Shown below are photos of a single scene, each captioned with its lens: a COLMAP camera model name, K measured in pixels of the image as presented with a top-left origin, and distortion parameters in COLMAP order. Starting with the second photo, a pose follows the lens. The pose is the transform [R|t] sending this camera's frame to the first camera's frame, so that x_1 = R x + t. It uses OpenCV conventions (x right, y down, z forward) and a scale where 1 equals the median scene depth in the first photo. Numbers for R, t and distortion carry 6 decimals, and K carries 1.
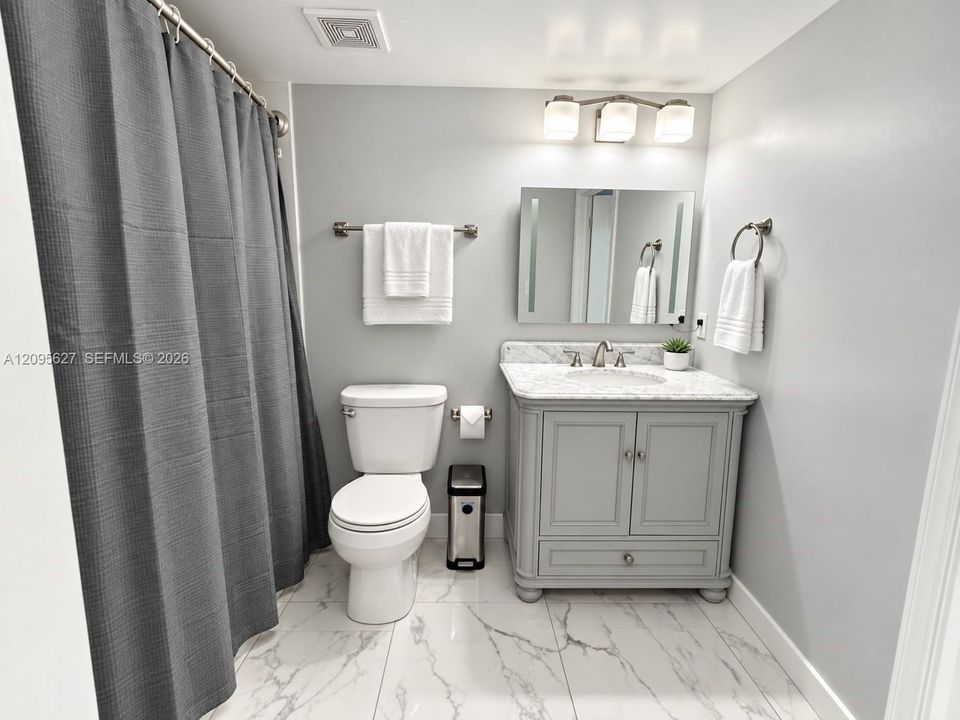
lens RADIAL K [[406.2, 0, 478.4], [0, 406.2, 352.8], [0, 0, 1]] dist [-0.000197, -0.012524]
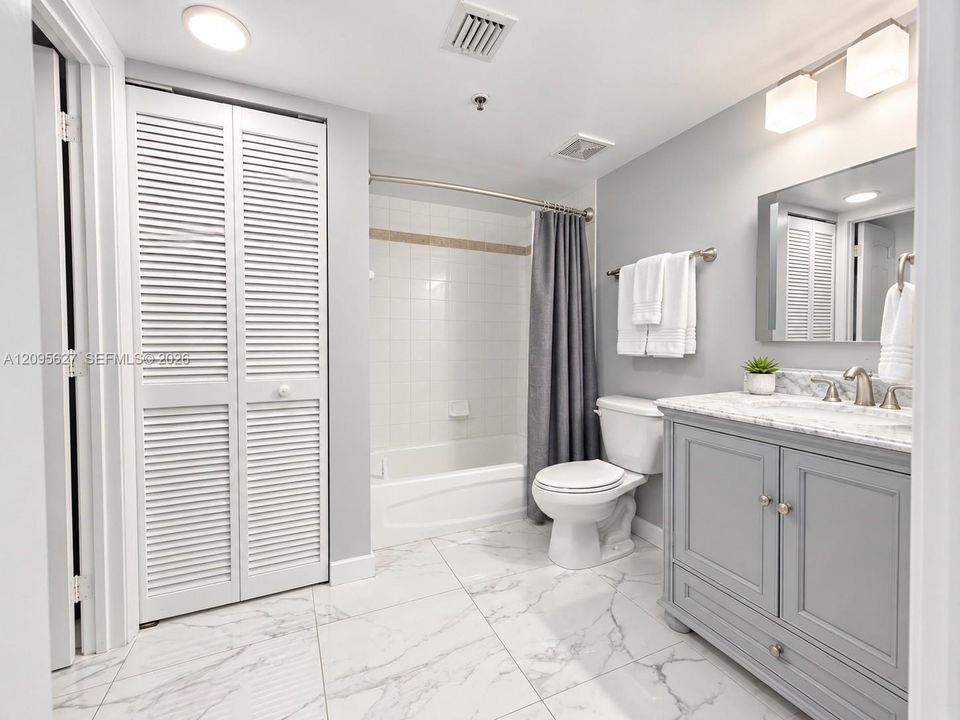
lens RADIAL K [[406.2, 0, 478.4], [0, 406.2, 352.8], [0, 0, 1]] dist [-0.000197, -0.012524]
pose [[0.383609, 0.002896, -0.923491, 0.817239], [-0.126372, 0.990753, -0.049387, 0.075647], [0.914808, 0.135649, 0.380428, 0.145473]]
